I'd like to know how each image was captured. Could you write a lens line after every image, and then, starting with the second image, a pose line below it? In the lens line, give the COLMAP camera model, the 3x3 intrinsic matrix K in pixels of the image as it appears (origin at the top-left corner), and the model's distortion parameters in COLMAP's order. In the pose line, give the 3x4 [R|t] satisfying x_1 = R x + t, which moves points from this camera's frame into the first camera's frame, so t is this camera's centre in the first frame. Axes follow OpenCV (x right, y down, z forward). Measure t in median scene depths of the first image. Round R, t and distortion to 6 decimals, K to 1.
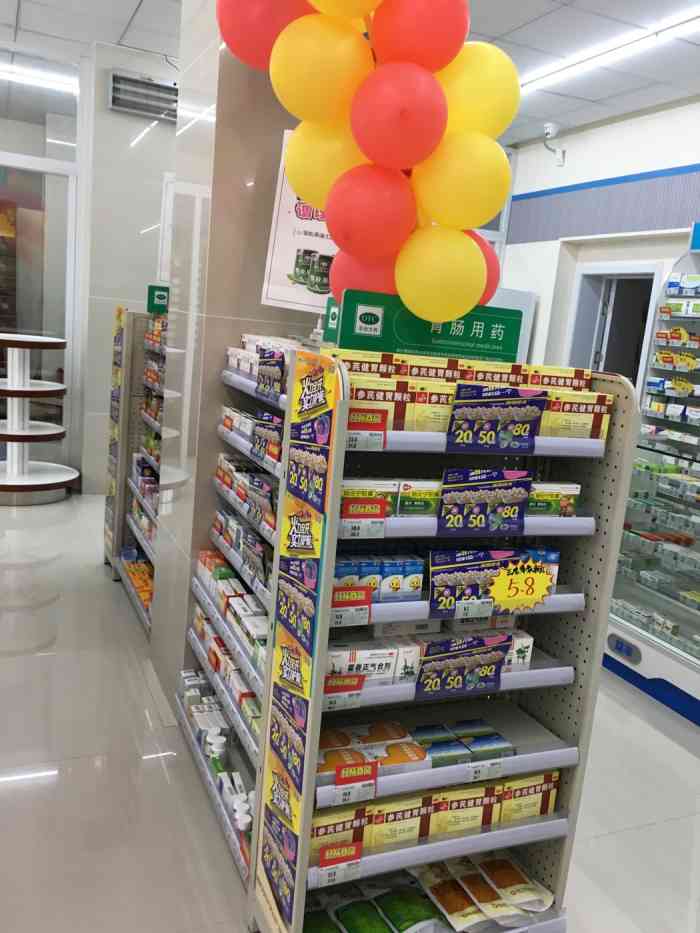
lens RADIAL K [[788.6, 0, 350.8], [0, 788.6, 467.0], [0, 0, 1]] dist [0.003620, 0.004468]
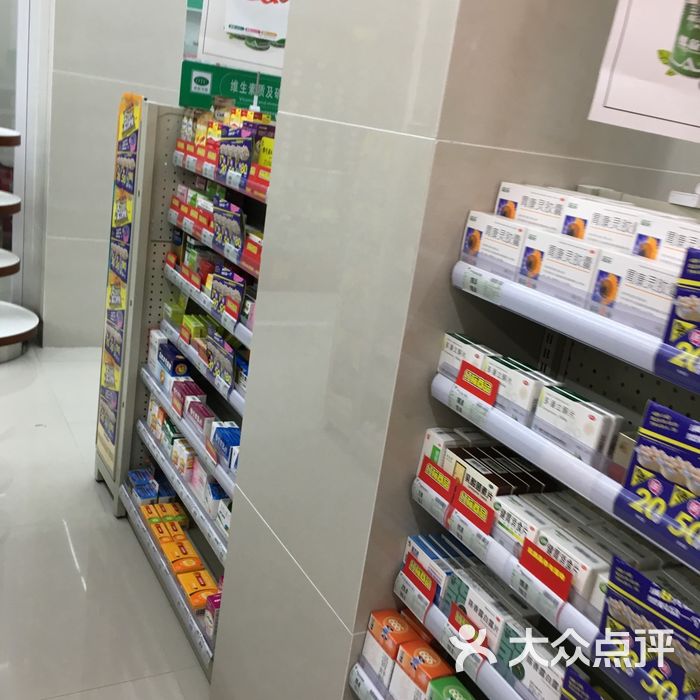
lens RADIAL K [[759.1, 0, 348.8], [0, 759.1, 351.0], [0, 0, 1]] dist [0.029102, 0.000000]
pose [[0.994822, 0.027331, 0.097886, -0.180493], [-0.038632, 0.992559, 0.115478, -0.080746], [-0.094001, -0.118661, 0.988475, 0.380421]]
